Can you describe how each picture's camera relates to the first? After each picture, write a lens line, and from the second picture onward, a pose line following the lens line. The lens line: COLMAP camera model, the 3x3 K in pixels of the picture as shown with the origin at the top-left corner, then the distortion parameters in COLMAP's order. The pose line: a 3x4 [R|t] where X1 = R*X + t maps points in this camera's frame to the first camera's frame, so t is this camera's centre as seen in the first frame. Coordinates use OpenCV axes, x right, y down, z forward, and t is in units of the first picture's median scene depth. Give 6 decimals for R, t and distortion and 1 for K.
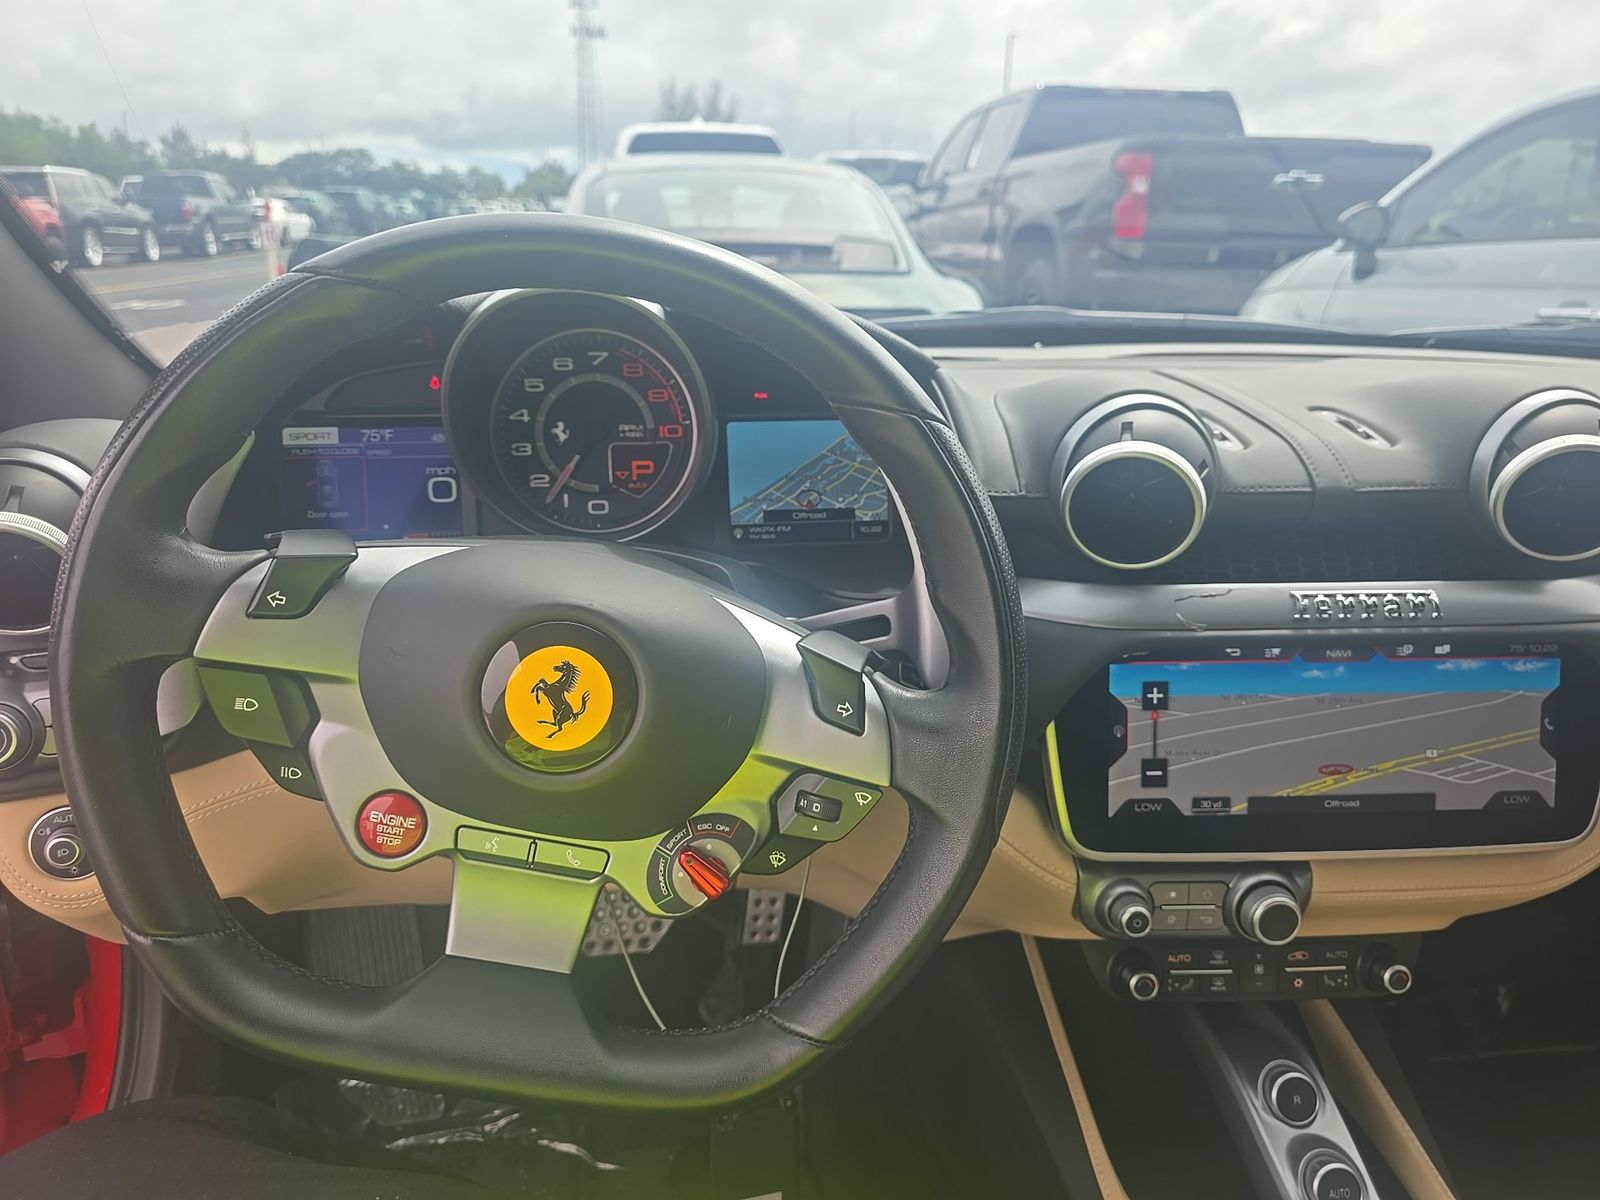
lens RADIAL K [[1082.5, 0, 800.0], [0, 1082.5, 600.0], [0, 0, 1]] dist [0.045204, -0.057215]
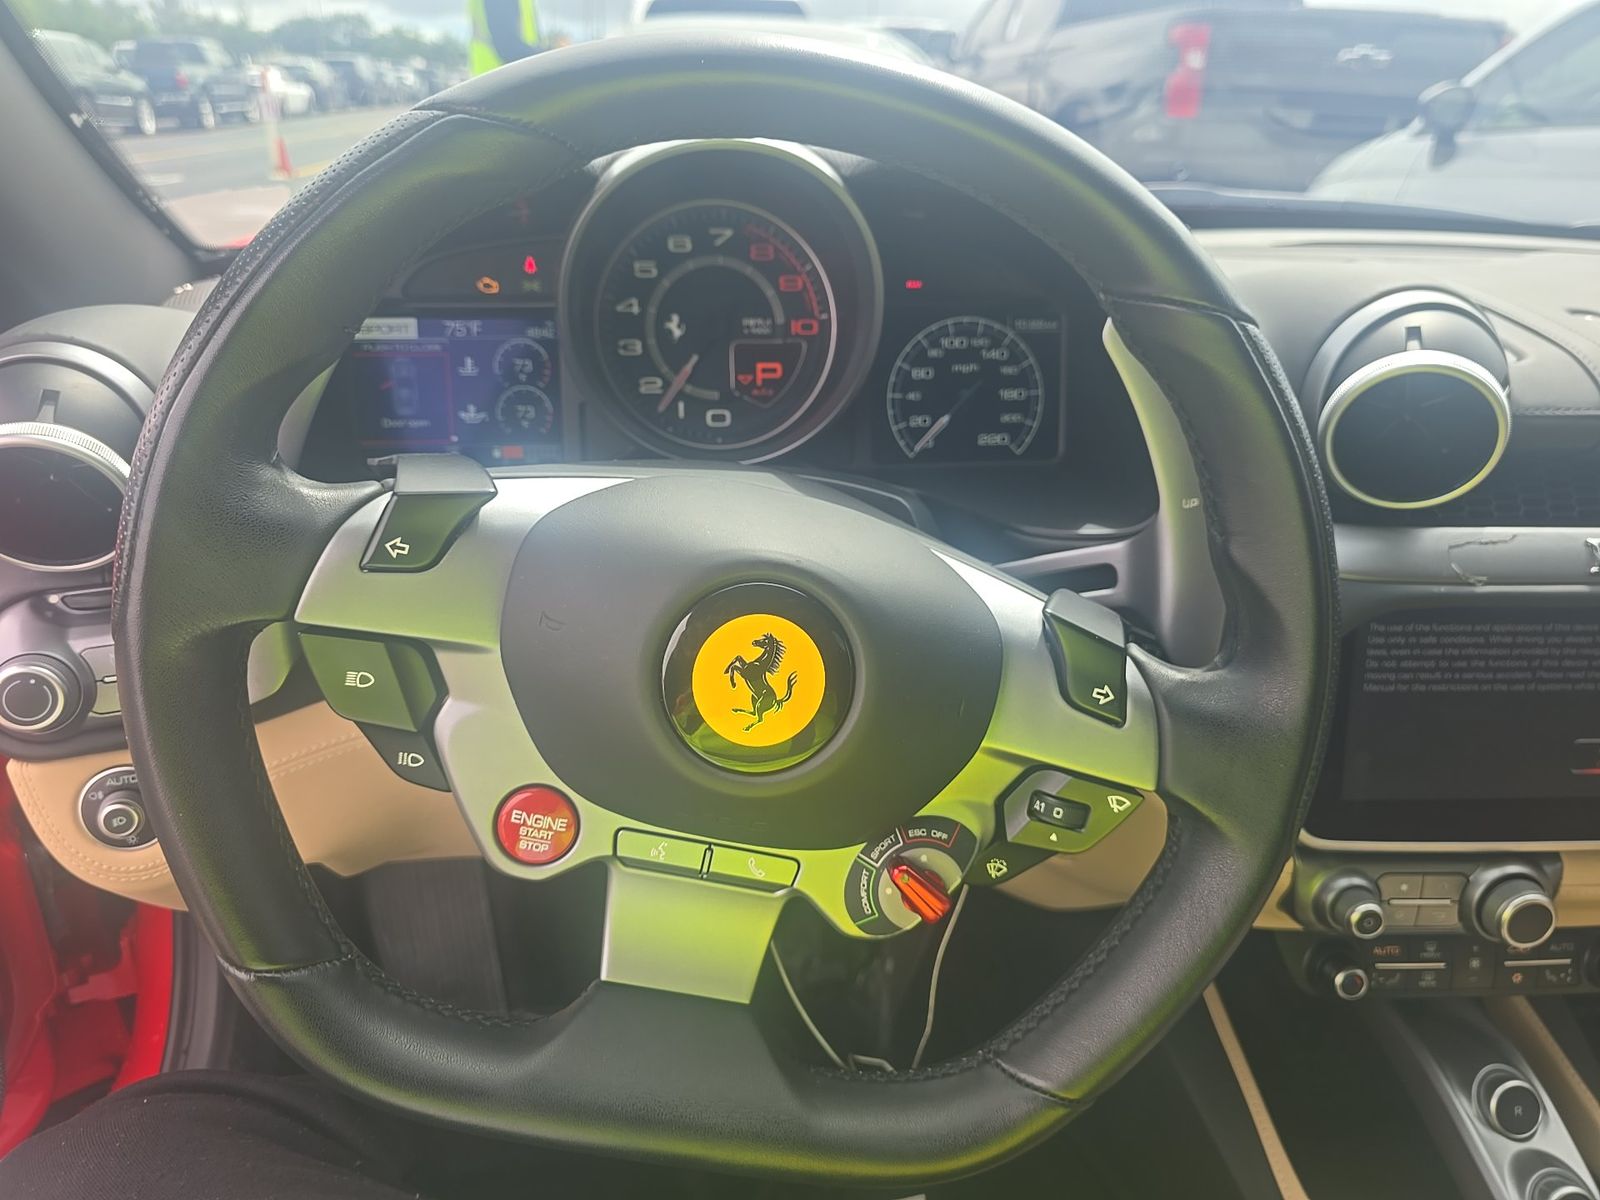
lens RADIAL K [[1098.9, 0, 800.0], [0, 1098.9, 600.0], [0, 0, 1]] dist [0.031544, -0.048313]
pose [[0.999804, 0.016590, -0.010771, -0.138224], [-0.015517, 0.995540, 0.093060, -0.030968], [0.012267, -0.092874, 0.995602, 0.163943]]
